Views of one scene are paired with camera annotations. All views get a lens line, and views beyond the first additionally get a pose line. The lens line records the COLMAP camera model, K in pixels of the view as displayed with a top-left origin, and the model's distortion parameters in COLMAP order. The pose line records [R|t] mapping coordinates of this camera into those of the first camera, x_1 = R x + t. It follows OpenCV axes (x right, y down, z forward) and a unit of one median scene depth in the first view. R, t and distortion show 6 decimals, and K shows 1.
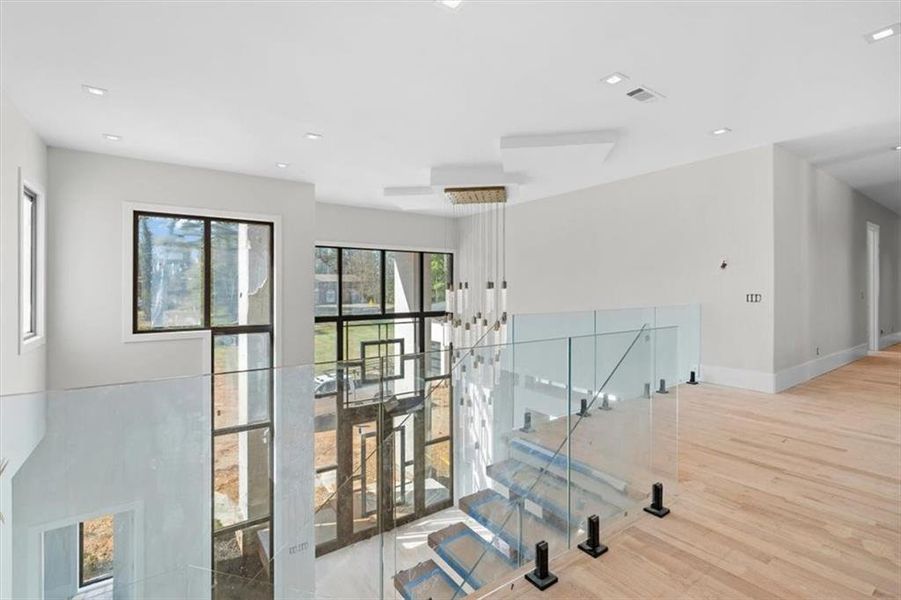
lens RADIAL K [[405.8, 0, 454.0], [0, 405.8, 293.7], [0, 0, 1]] dist [-0.007541, 0.001141]
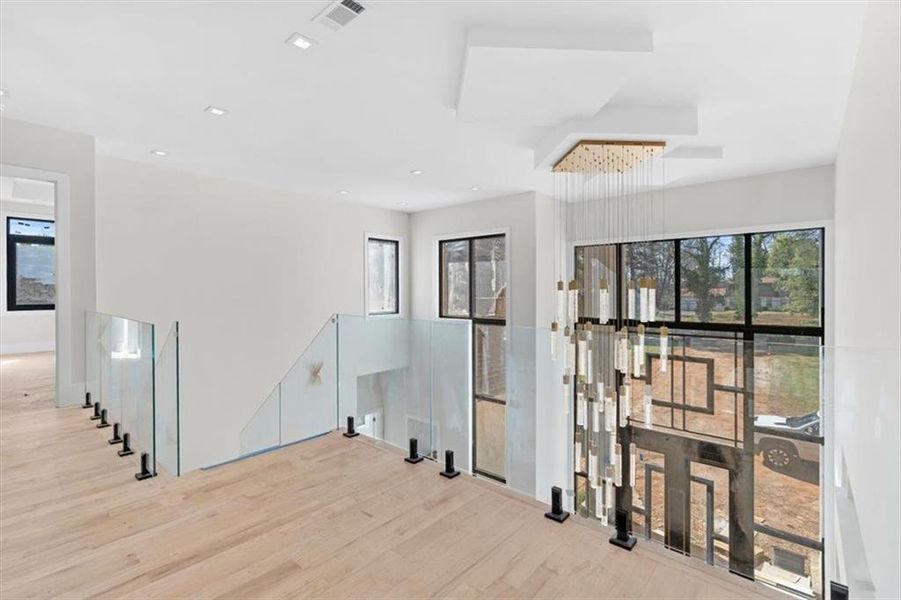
lens RADIAL K [[405.8, 0, 454.5], [0, 405.8, 291.8], [0, 0, 1]] dist [-0.007541, 0.001141]
pose [[0.246989, 0.006471, -0.968997, 0.703877], [-0.010724, 0.999935, 0.003944, -0.009300], [0.968959, 0.009417, 0.247042, 0.592383]]
